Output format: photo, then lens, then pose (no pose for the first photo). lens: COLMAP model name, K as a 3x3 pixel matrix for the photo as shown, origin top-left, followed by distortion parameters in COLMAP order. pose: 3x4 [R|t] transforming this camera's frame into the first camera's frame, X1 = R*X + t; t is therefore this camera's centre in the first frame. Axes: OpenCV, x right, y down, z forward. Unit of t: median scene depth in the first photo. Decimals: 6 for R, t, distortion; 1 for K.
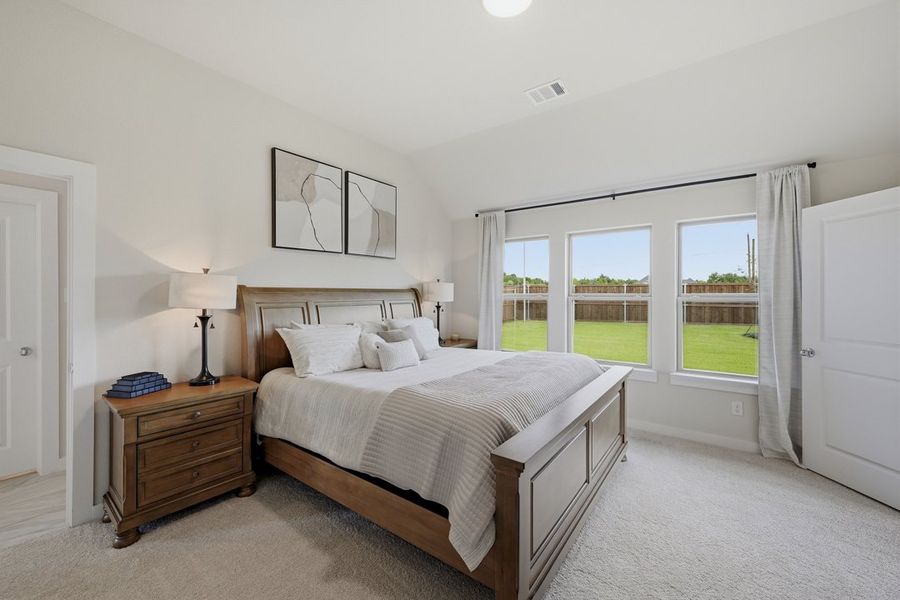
lens RADIAL K [[362.0, 0, 452.9], [0, 362.0, 296.0], [0, 0, 1]] dist [0.001394, 0.000121]
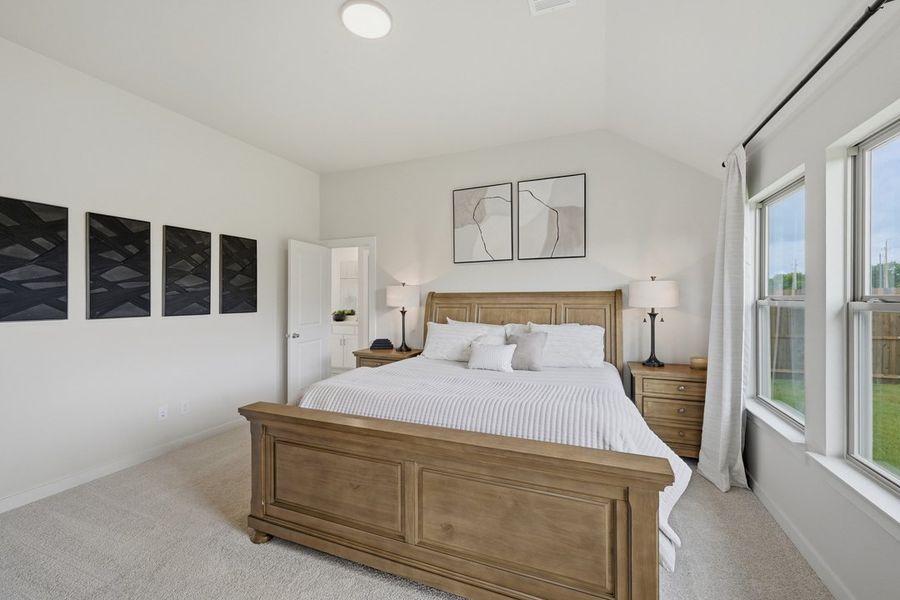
lens RADIAL K [[362.0, 0, 452.9], [0, 362.0, 296.0], [0, 0, 1]] dist [0.001394, 0.000121]
pose [[0.248702, 0.005646, -0.968564, 0.554461], [0.002415, 0.999976, 0.006449, -0.013027], [0.968577, -0.003943, 0.248682, 0.434919]]
